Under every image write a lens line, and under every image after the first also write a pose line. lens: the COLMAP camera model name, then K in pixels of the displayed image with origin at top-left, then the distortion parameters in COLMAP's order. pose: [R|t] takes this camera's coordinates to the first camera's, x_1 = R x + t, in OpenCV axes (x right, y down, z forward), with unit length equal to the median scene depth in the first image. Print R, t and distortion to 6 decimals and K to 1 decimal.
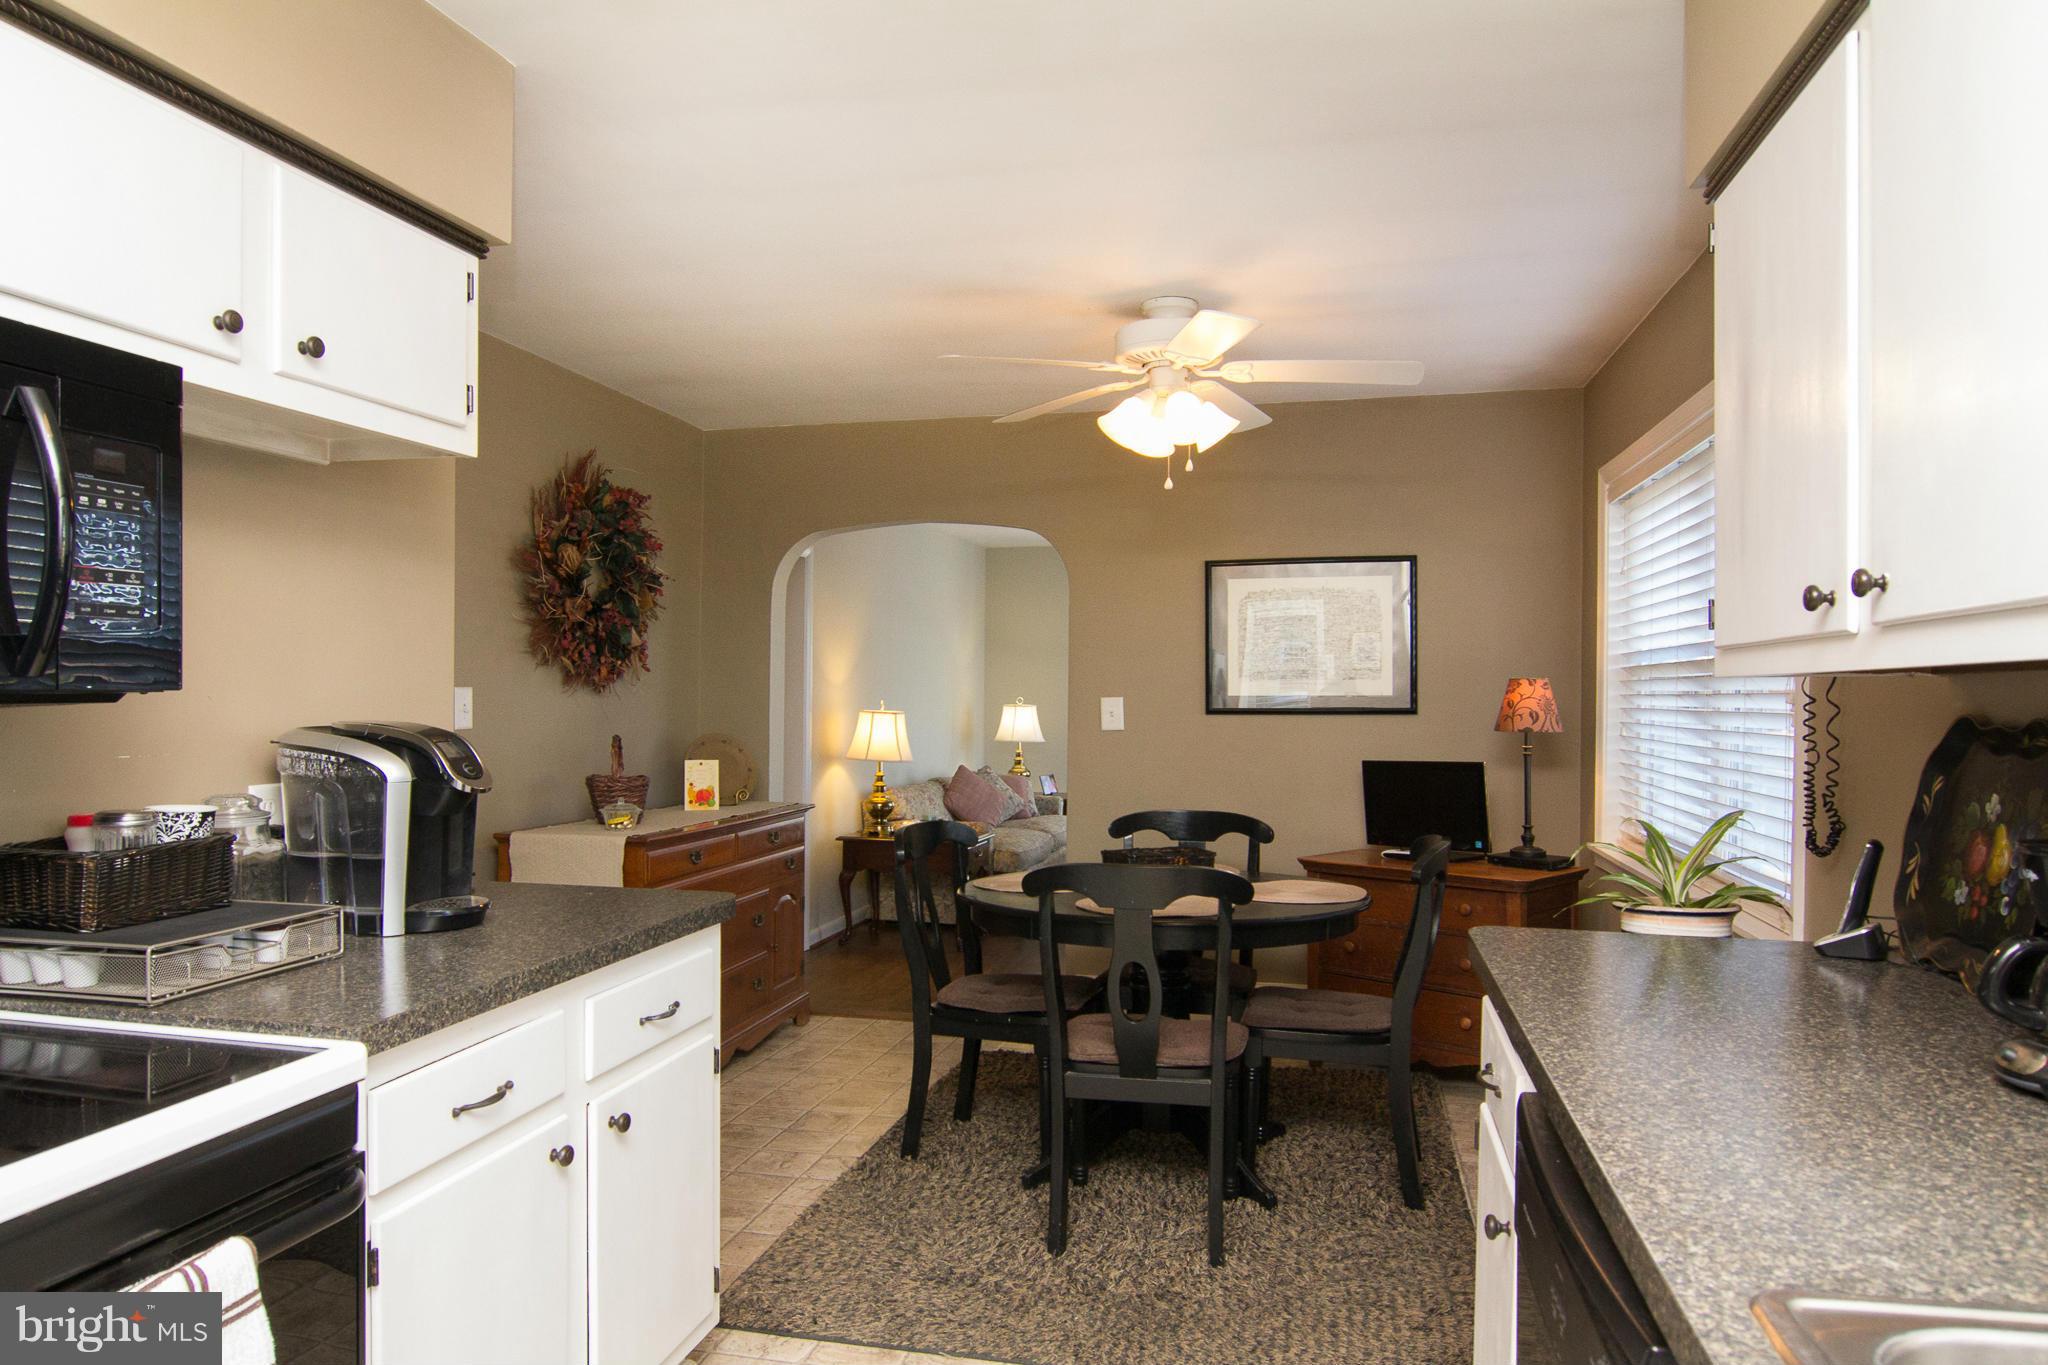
lens RADIAL K [[1420.4, 0, 1016.1], [0, 1420.4, 688.3], [0, 0, 1]] dist [0.033571, -0.004916]
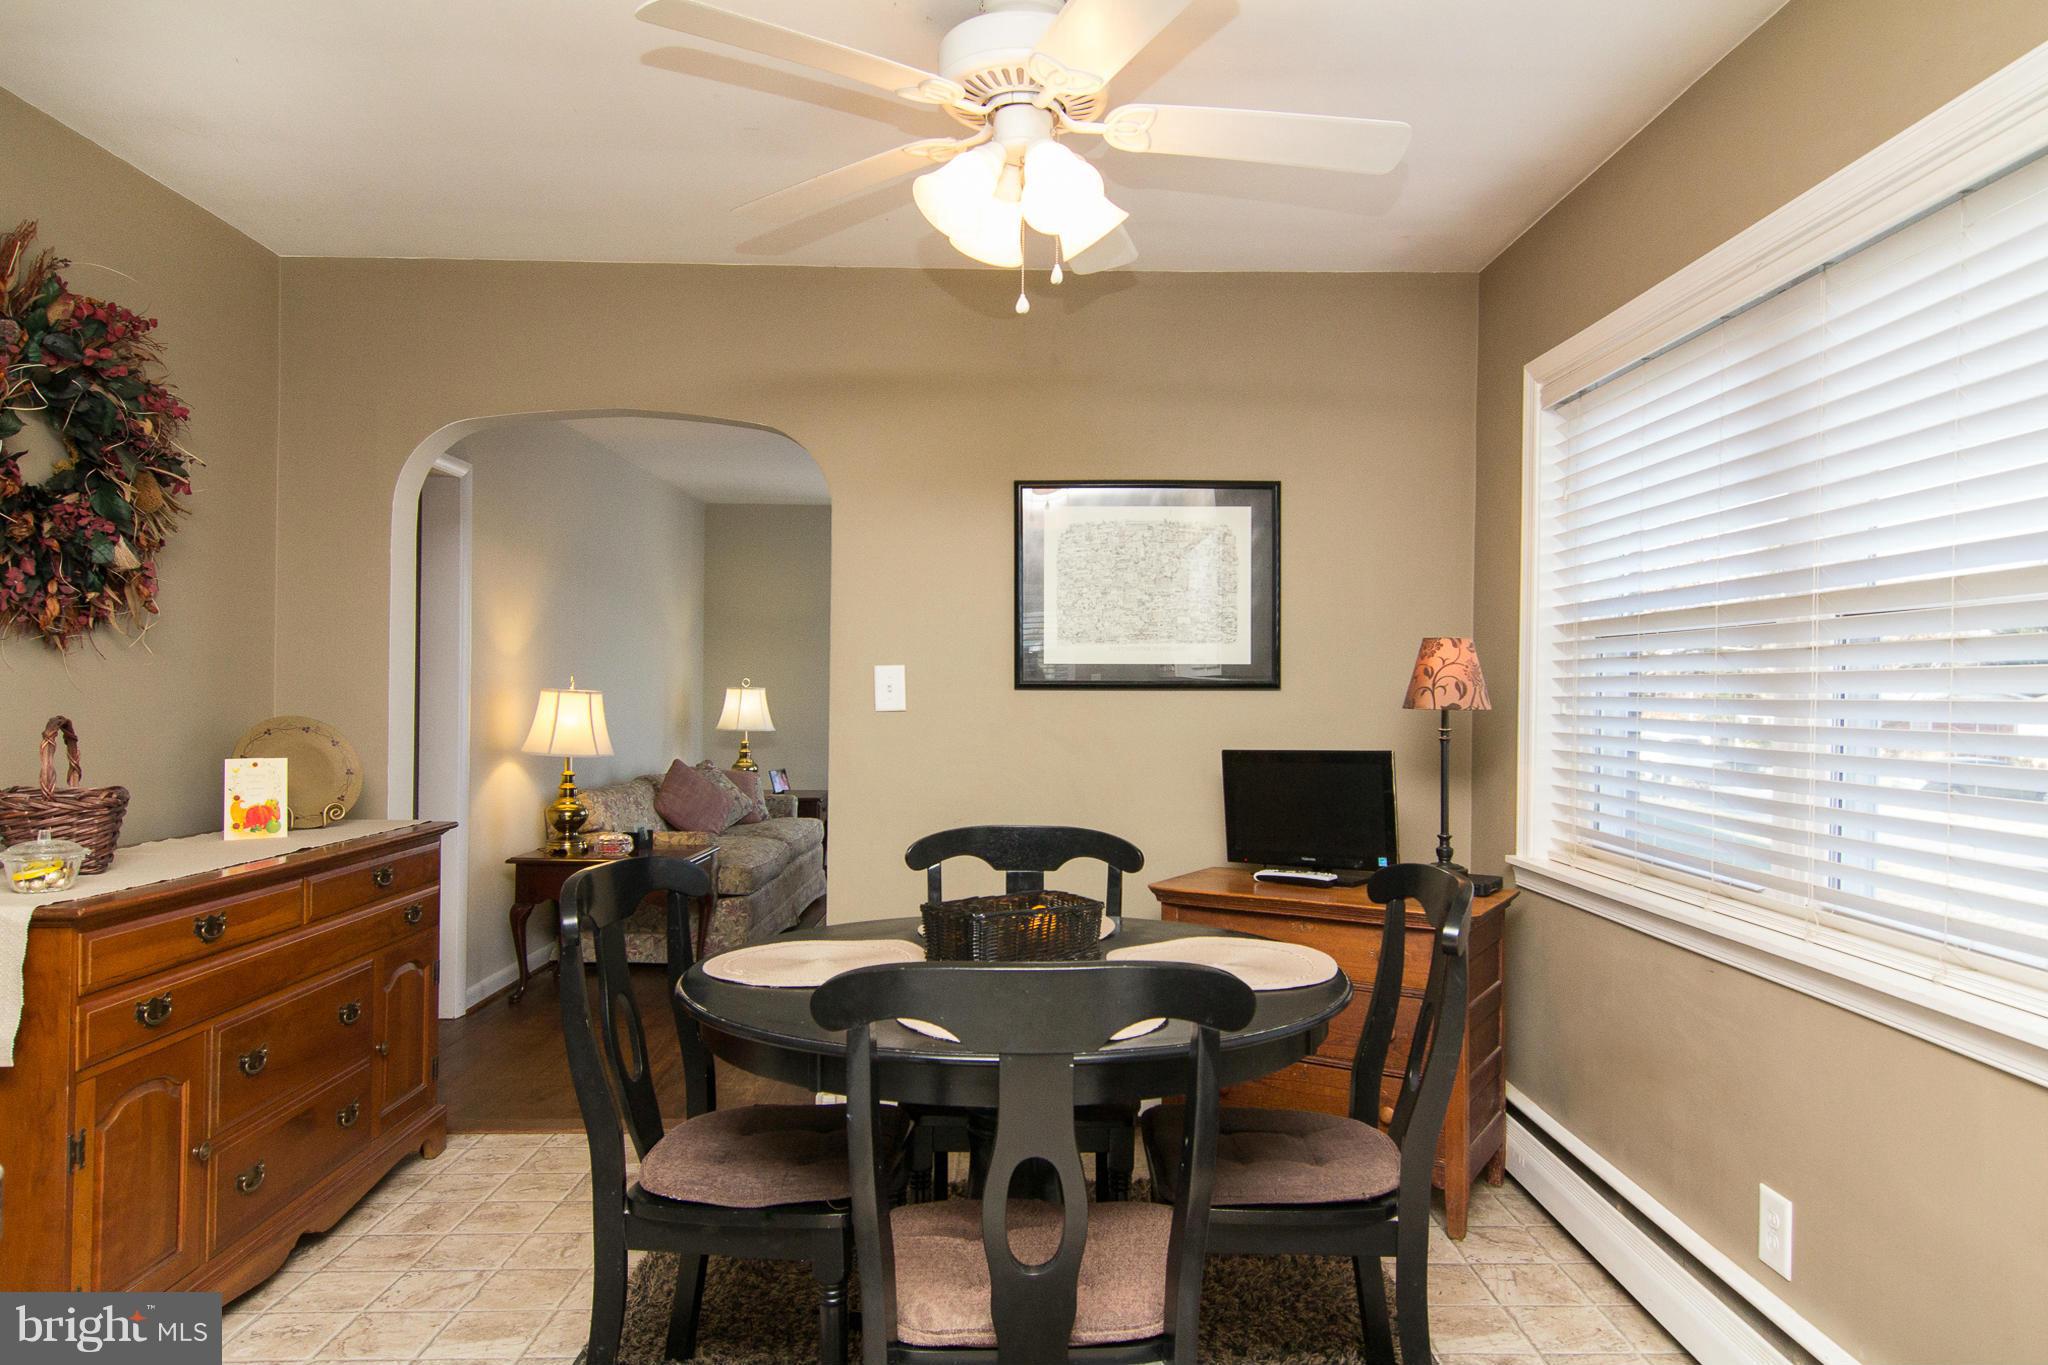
lens RADIAL K [[1420.4, 0, 926.5], [0, 1420.4, 658.9], [0, 0, 1]] dist [0.033571, -0.004916]
pose [[0.990599, 0.000401, 0.136795, -0.014205], [0.001587, 0.999895, -0.014423, 0.014568], [-0.136786, 0.014504, 0.990494, 0.302887]]
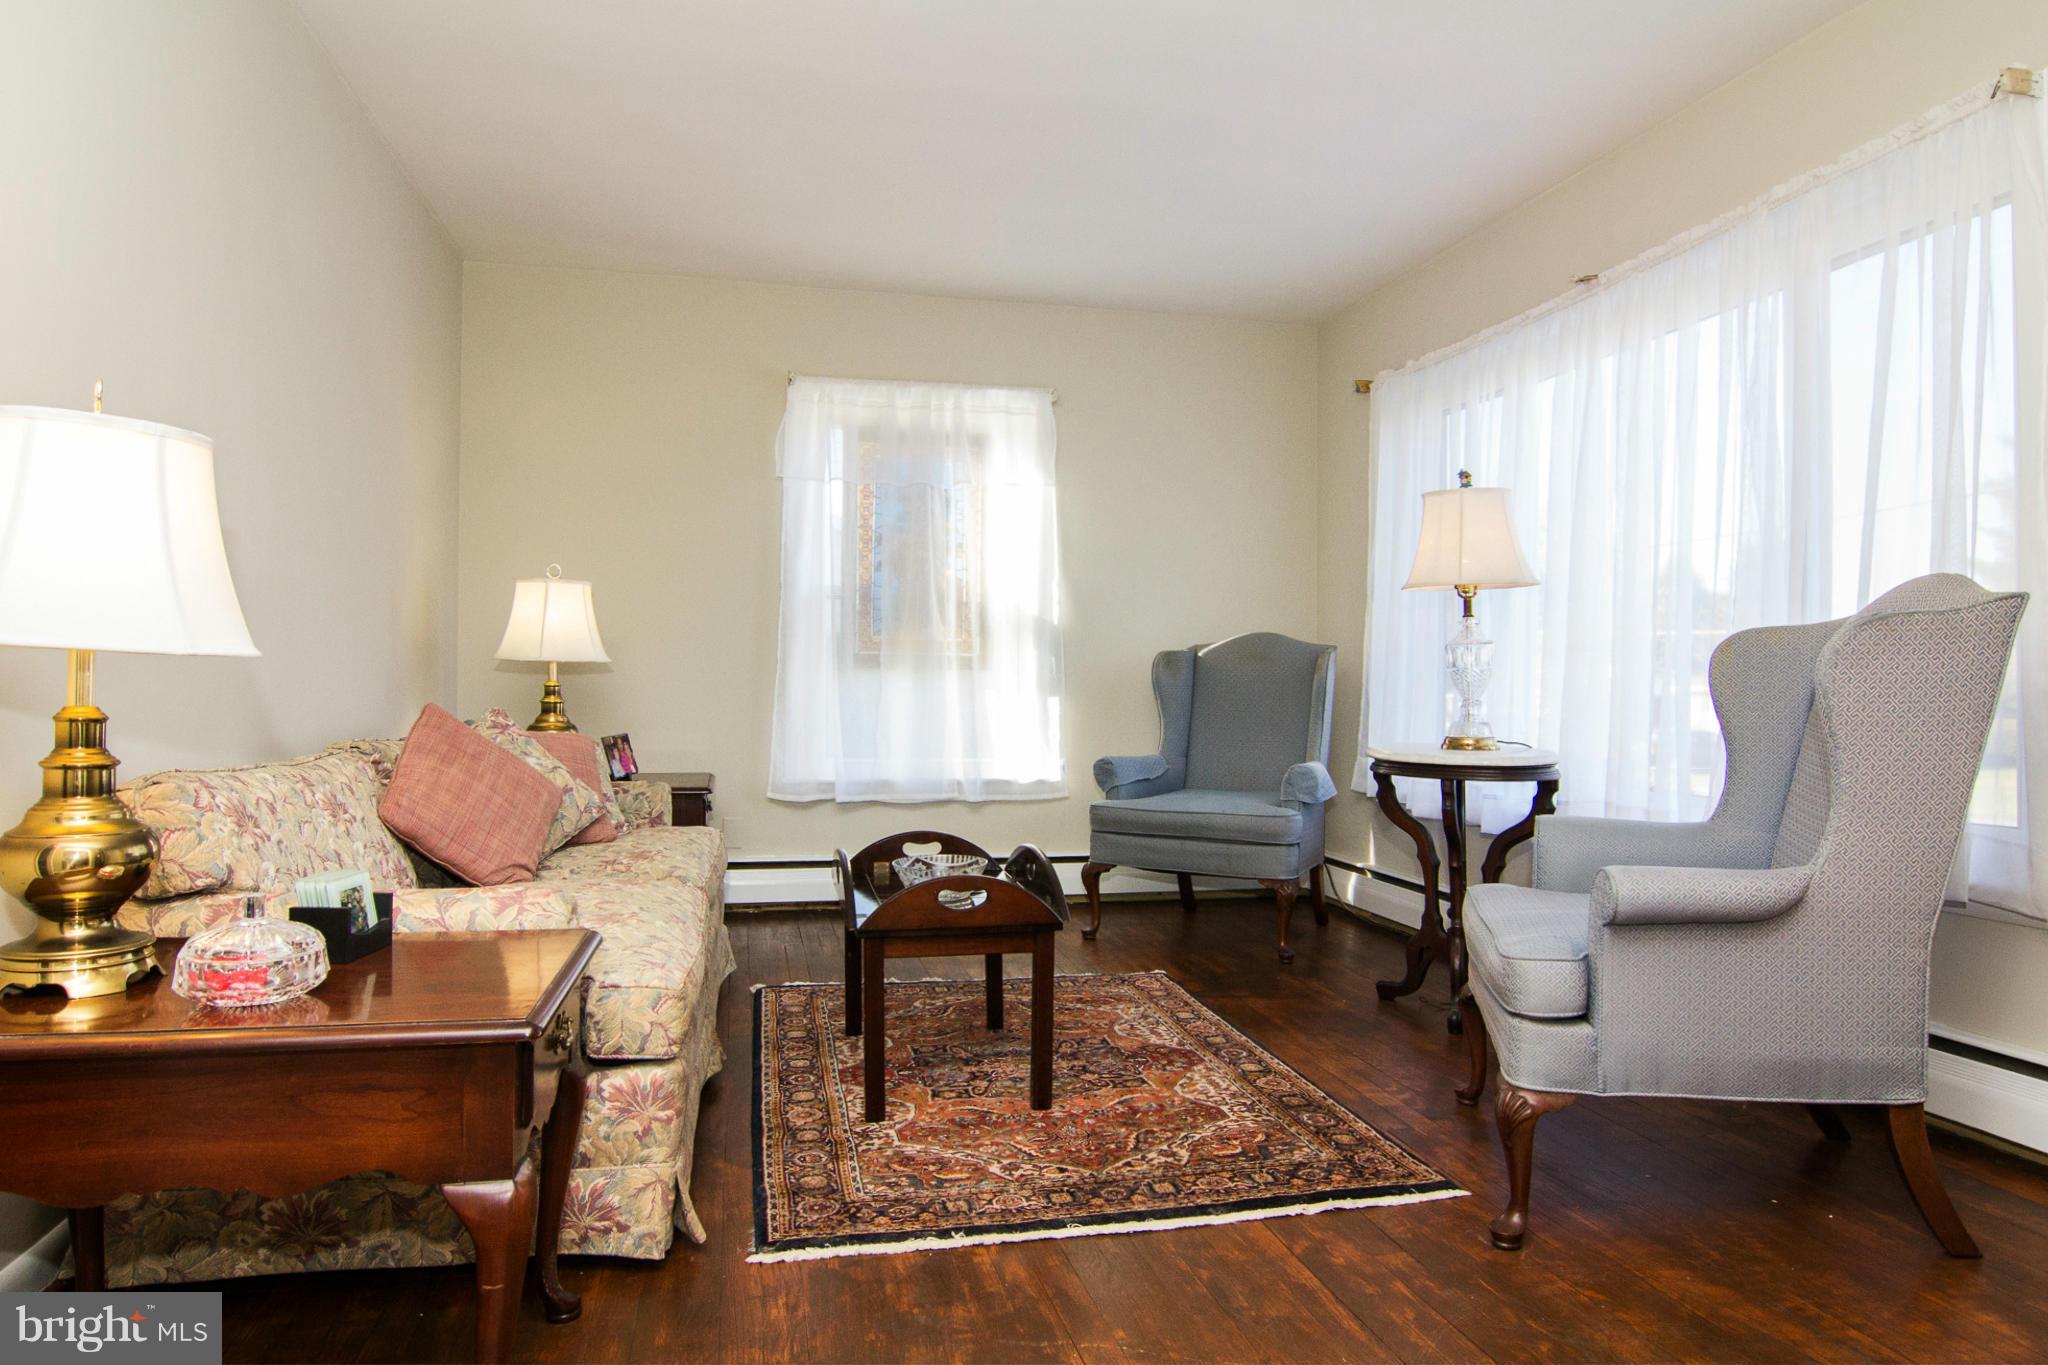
lens RADIAL K [[1420.4, 0, 1015.9], [0, 1420.4, 688.8], [0, 0, 1]] dist [0.033571, -0.004916]
pose [[0.926709, -0.009269, 0.375666, -0.064789], [0.001397, 0.999774, 0.021222, 0.075093], [-0.375778, -0.019142, 0.926512, 1.070174]]
